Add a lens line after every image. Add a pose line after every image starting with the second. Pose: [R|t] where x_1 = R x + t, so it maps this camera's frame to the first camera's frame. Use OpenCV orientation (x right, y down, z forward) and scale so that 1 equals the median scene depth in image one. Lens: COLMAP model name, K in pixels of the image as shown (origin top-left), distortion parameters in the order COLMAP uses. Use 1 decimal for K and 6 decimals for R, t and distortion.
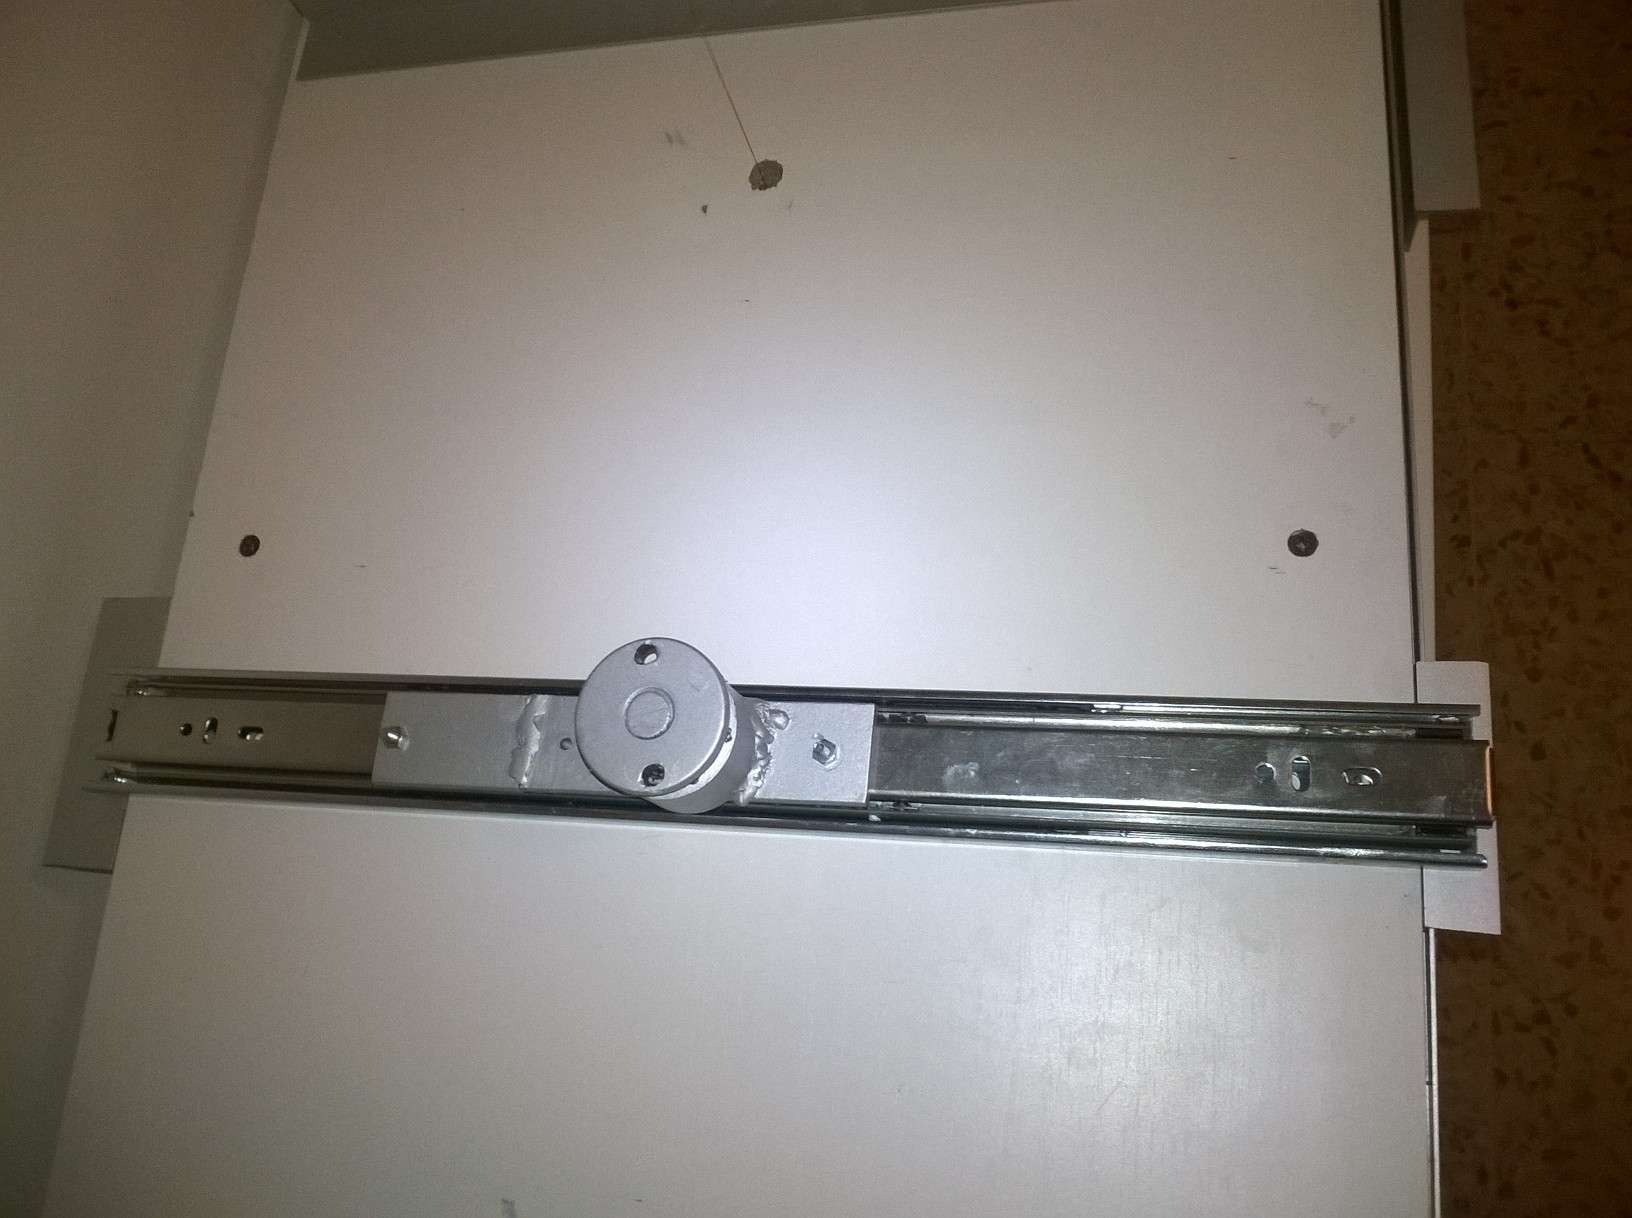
lens RADIAL K [[1402.7, 0, 828.7], [0, 1402.7, 614.2], [0, 0, 1]] dist [-0.055462, 0.043666]
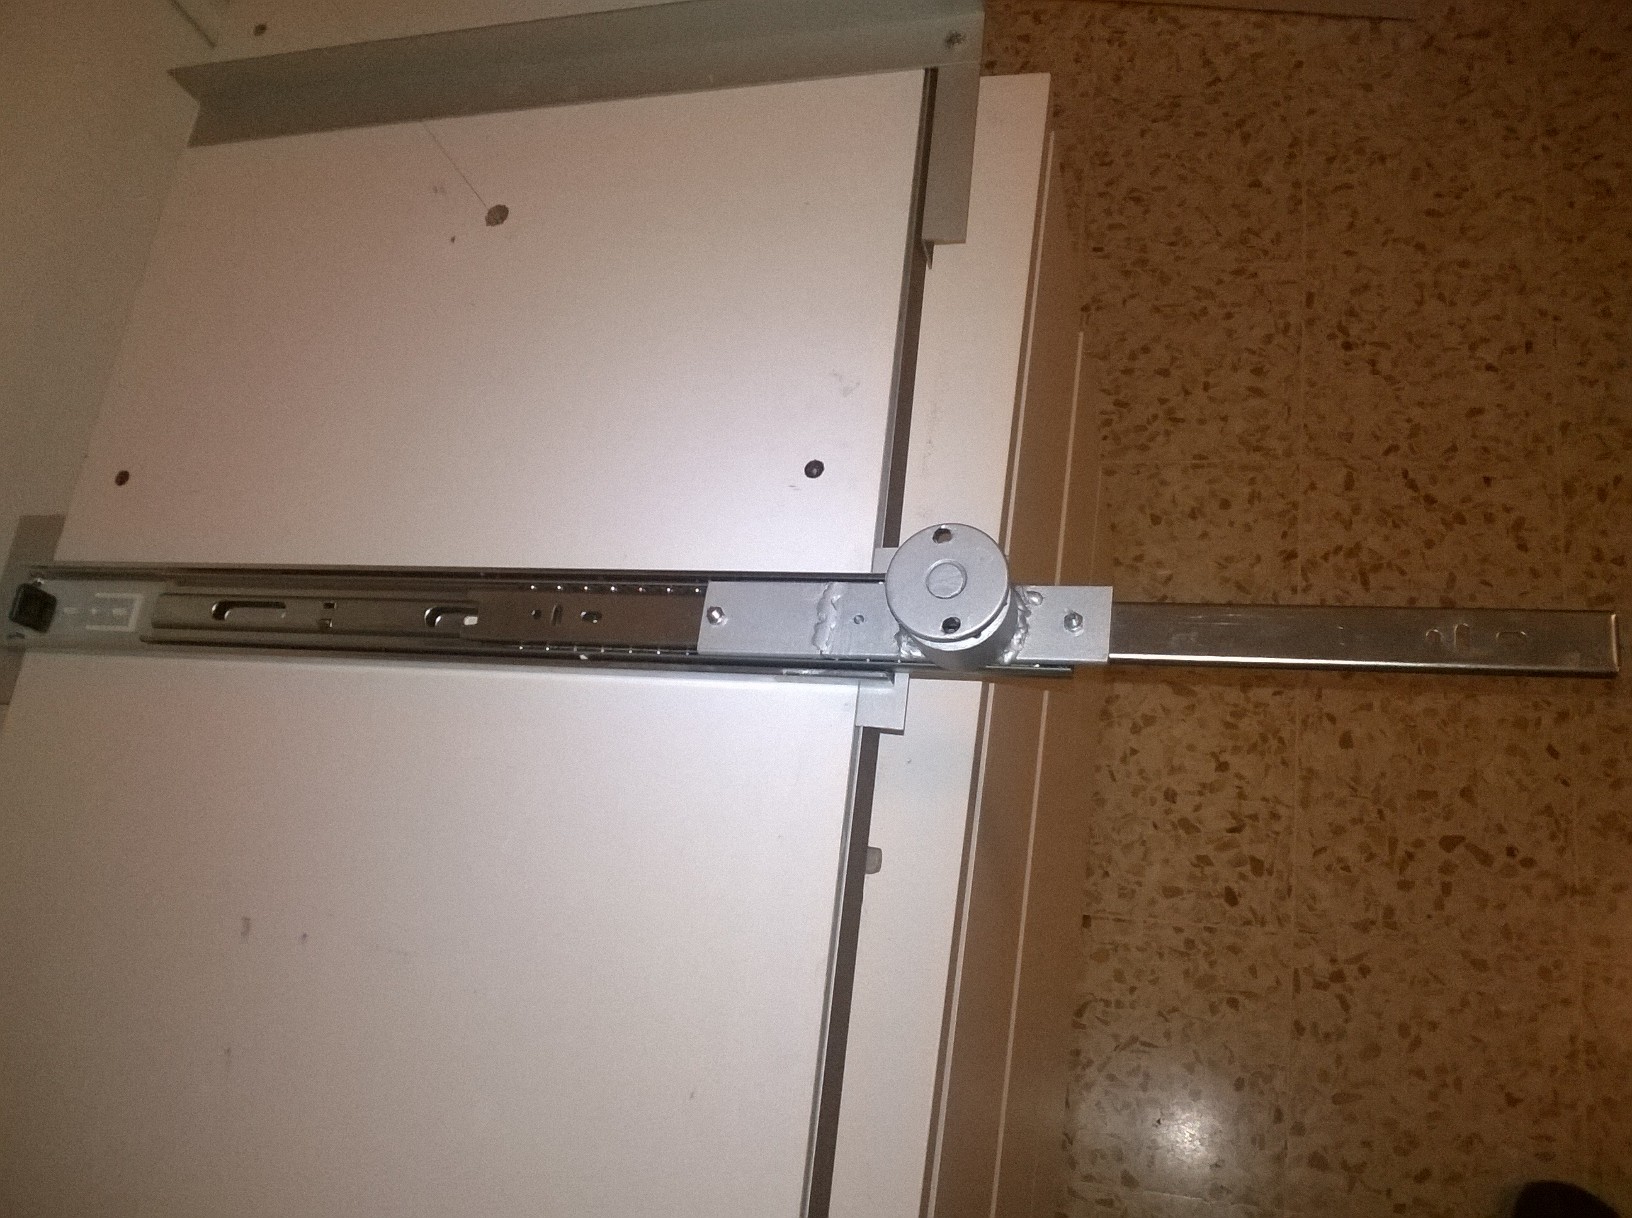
lens RADIAL K [[1402.7, 0, 820.6], [0, 1402.7, 615.1], [0, 0, 1]] dist [-0.055462, 0.043666]
pose [[0.999135, 0.013584, -0.039315, 0.126299], [-0.015332, 0.998892, -0.044495, 0.051802], [0.038667, 0.045060, 0.998236, -0.130983]]
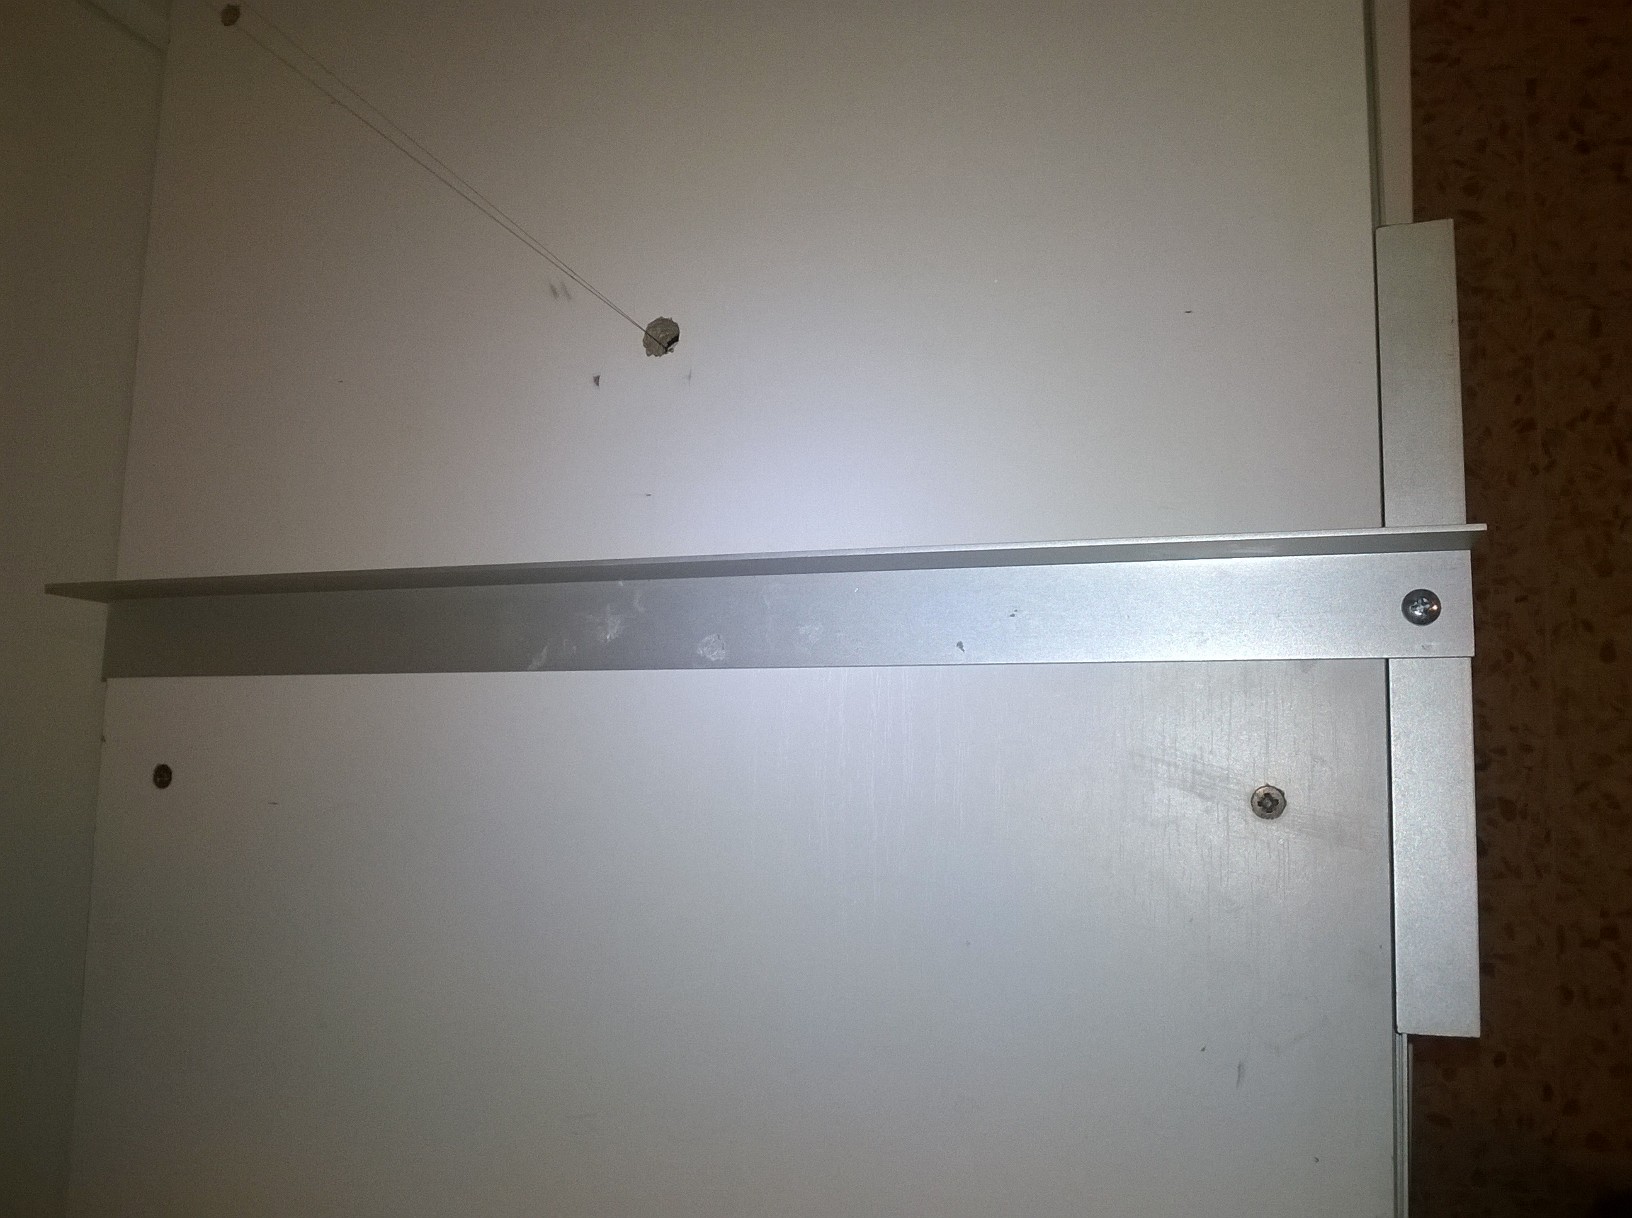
lens RADIAL K [[1402.7, 0, 802.5], [0, 1402.7, 611.2], [0, 0, 1]] dist [-0.055462, 0.043666]
pose [[0.994952, -0.066970, -0.074734, 0.037345], [0.077007, 0.987052, 0.140707, -0.098305], [0.064343, -0.145751, 0.987227, 0.039331]]
